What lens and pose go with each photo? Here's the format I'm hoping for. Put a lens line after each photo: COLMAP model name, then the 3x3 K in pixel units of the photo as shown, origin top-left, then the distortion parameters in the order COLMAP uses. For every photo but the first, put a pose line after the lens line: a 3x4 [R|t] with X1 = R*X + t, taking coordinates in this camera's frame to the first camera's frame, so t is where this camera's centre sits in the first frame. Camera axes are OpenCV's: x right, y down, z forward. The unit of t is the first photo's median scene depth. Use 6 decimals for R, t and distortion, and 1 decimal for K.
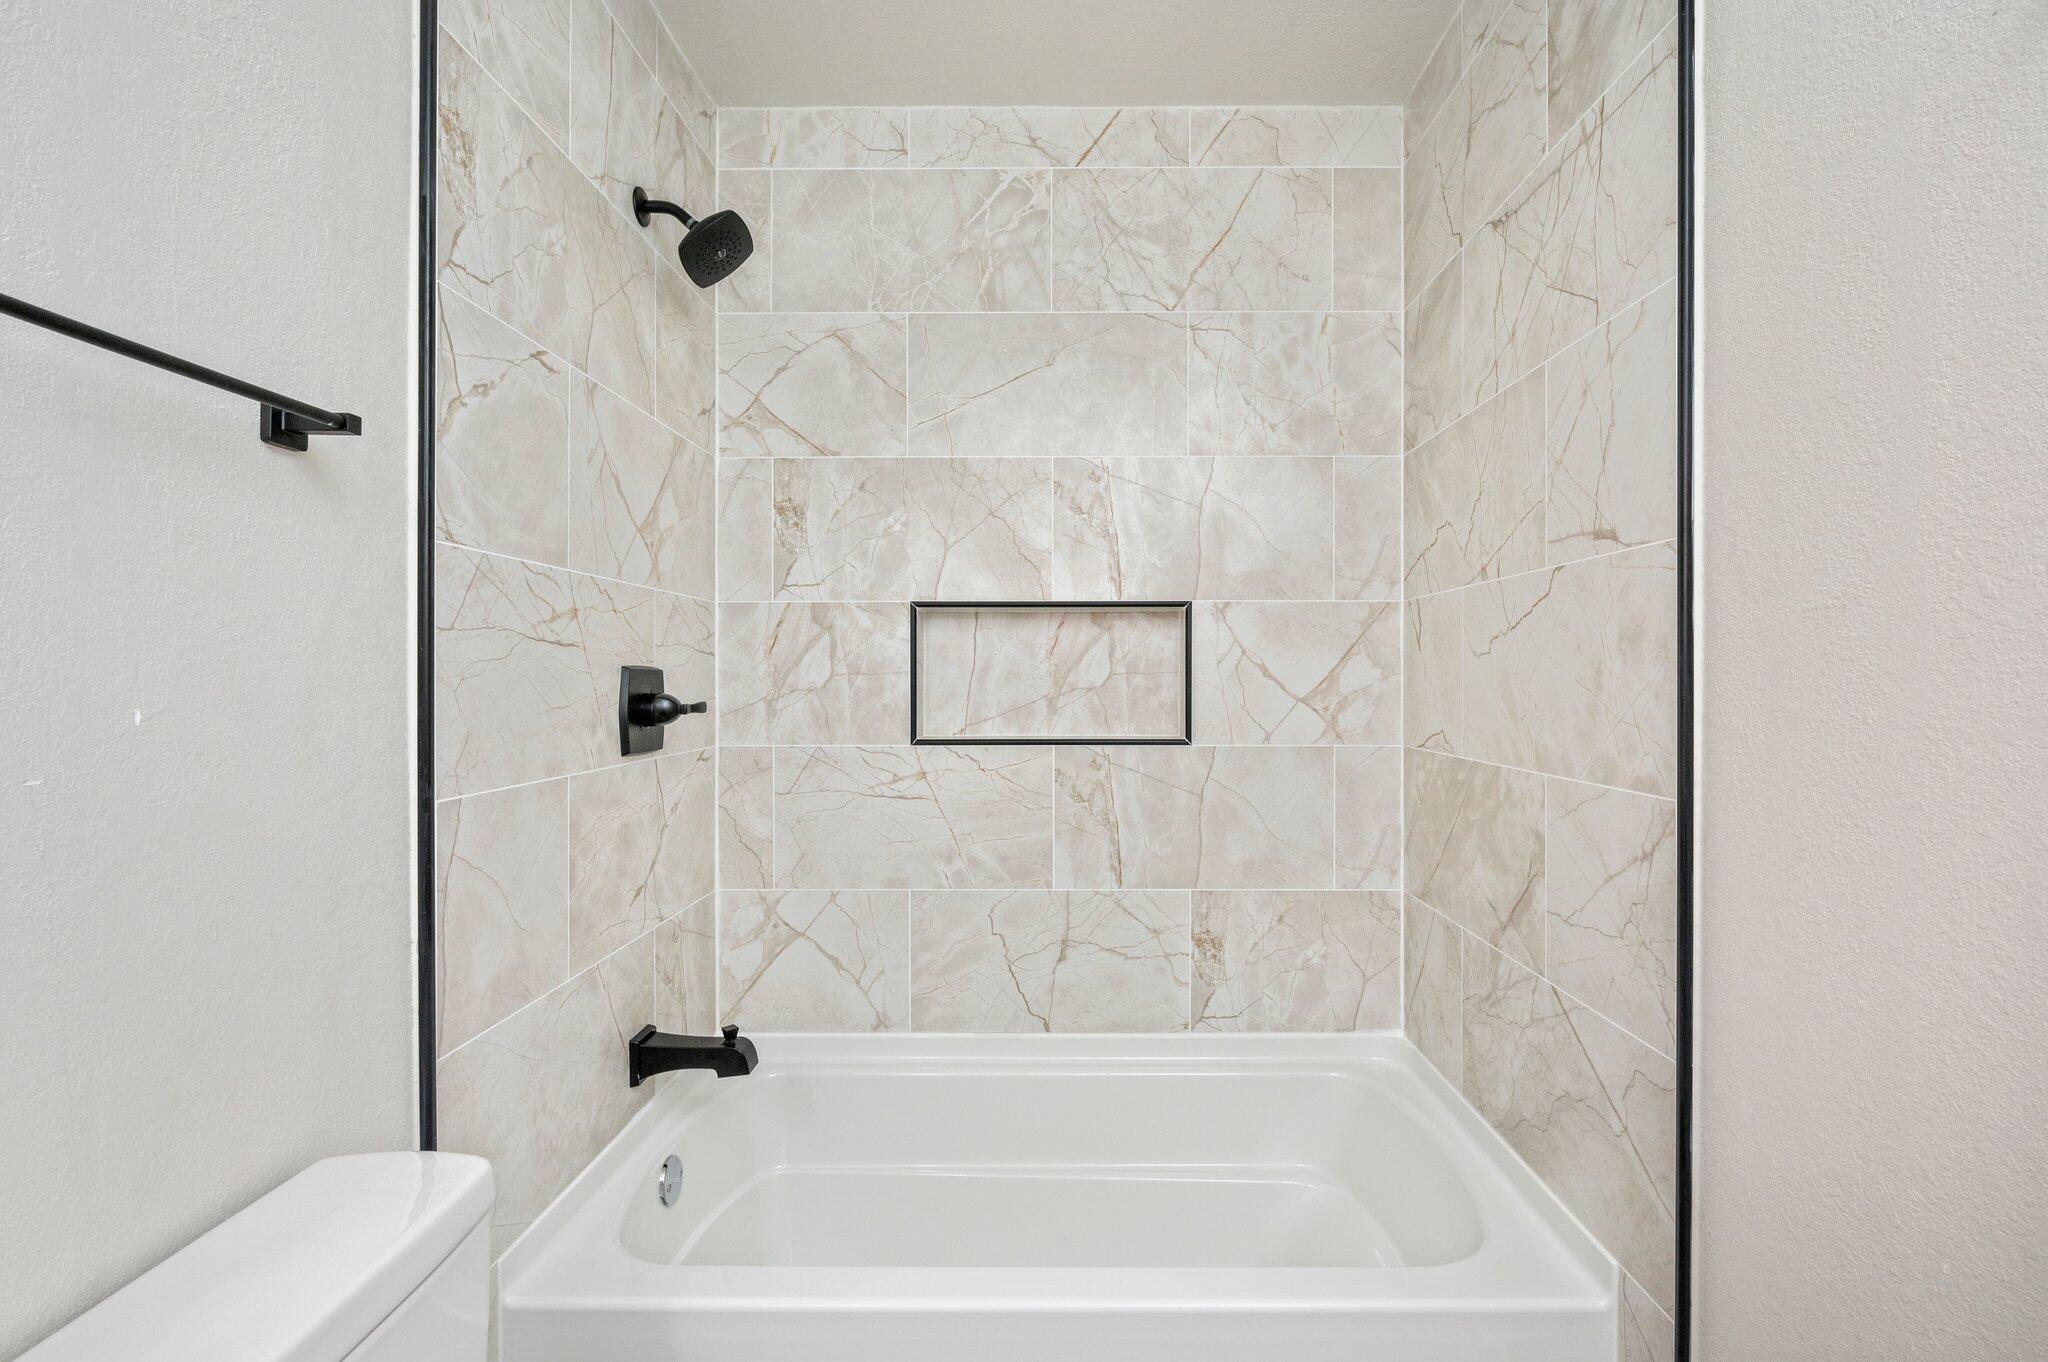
lens RADIAL K [[940.3, 0, 1024.0], [0, 940.3, 681.0], [0, 0, 1]] dist [-0.008266, -0.000181]
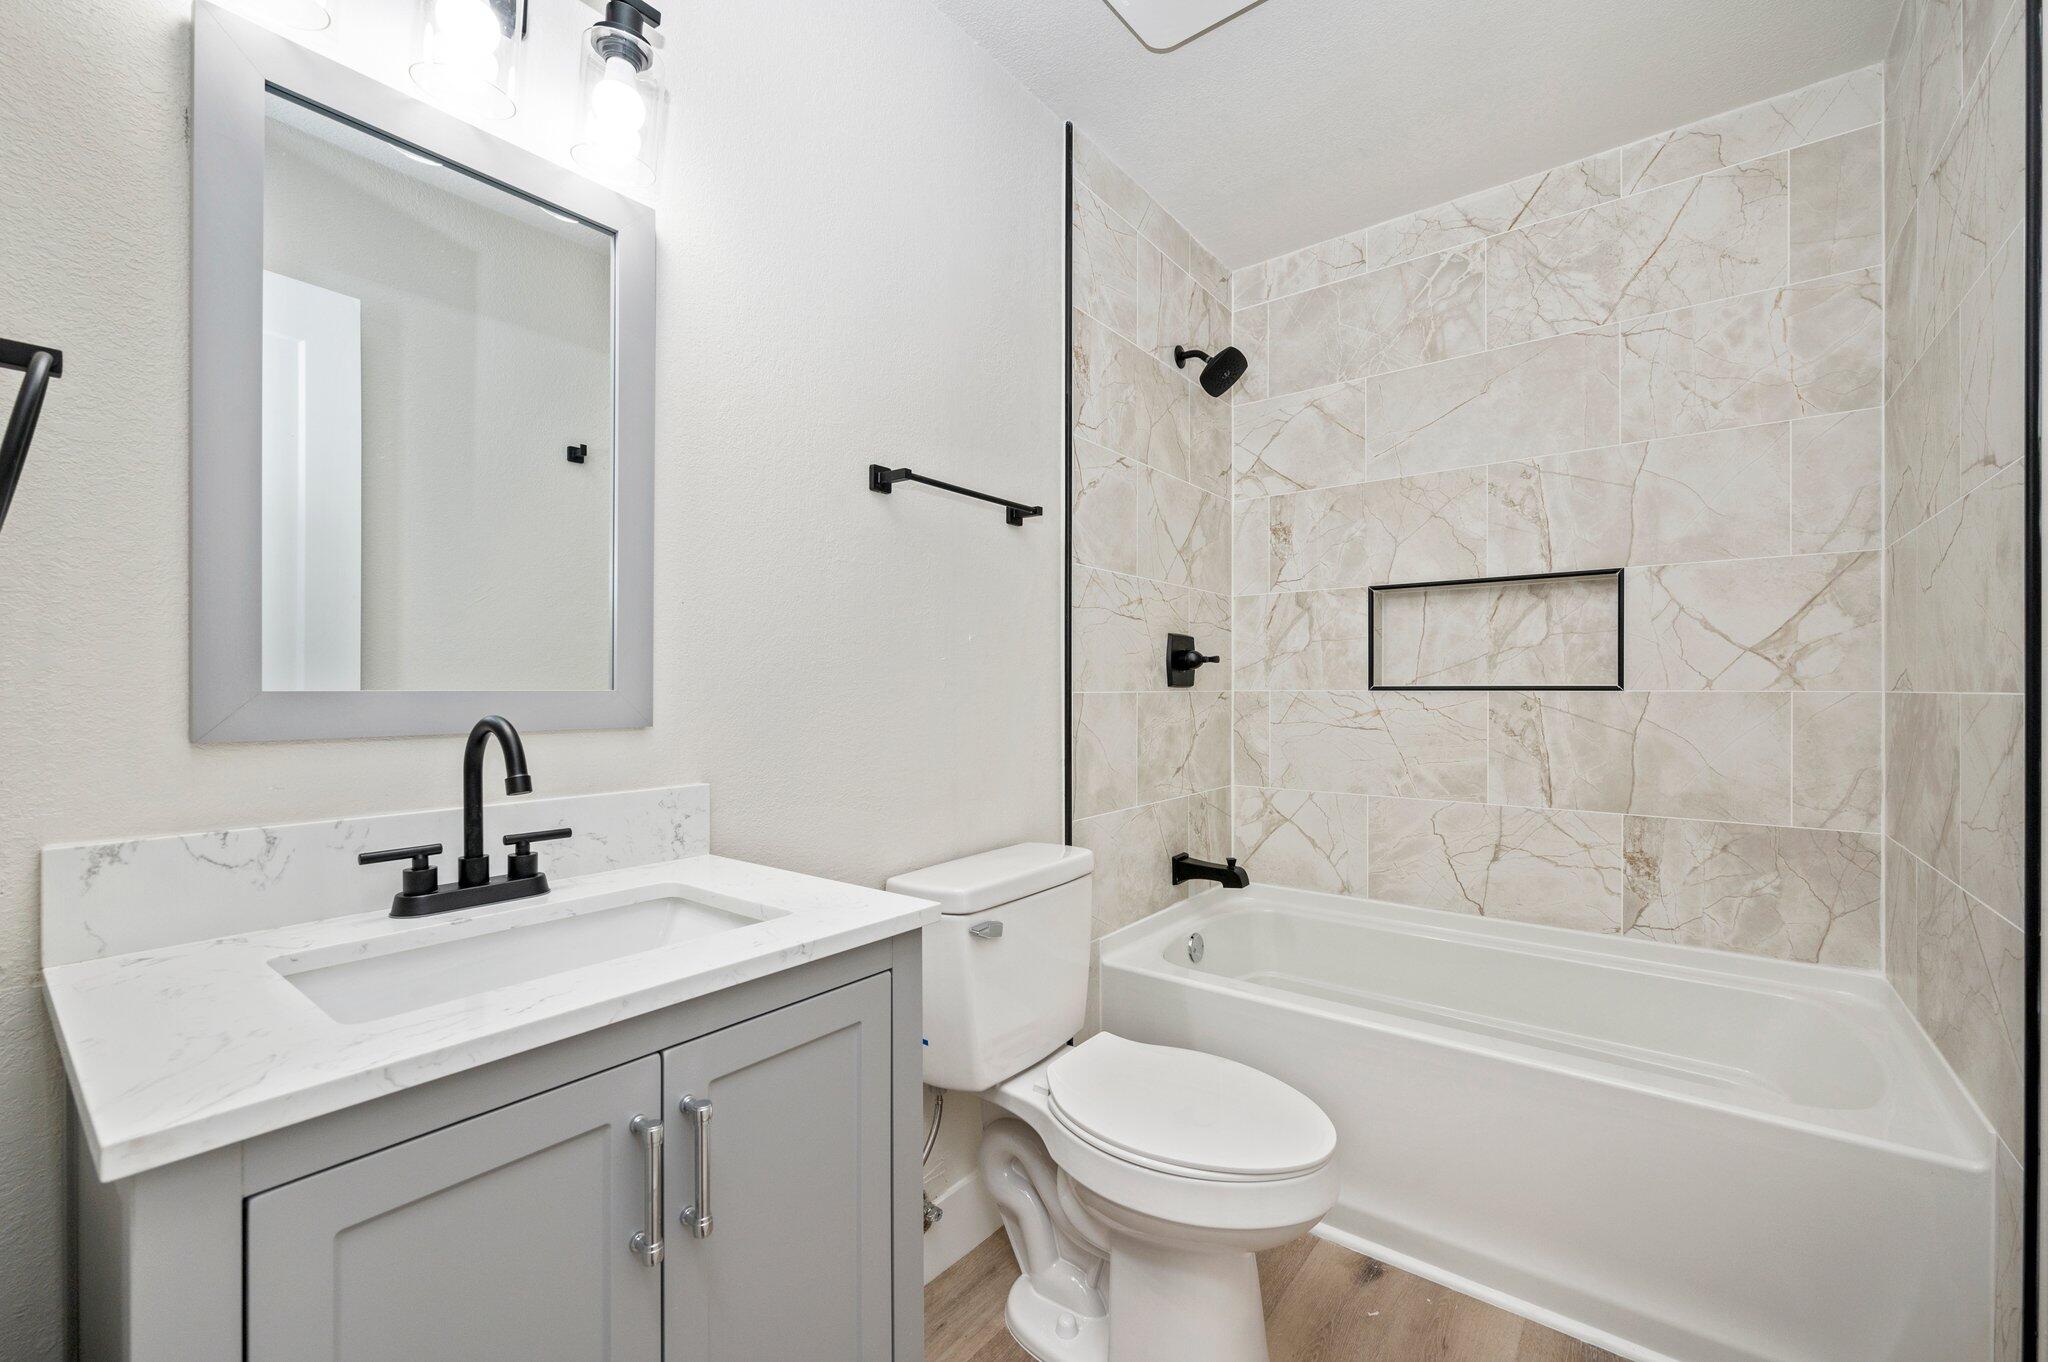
lens RADIAL K [[843.4, 0, 1005.5], [0, 843.4, 688.3], [0, 0, 1]] dist [-0.007015, 0.000445]
pose [[0.795438, -0.005577, -0.606009, 0.201991], [-0.002348, 0.999922, -0.012284, 0.080672], [0.606030, 0.011194, 0.795363, -0.299628]]
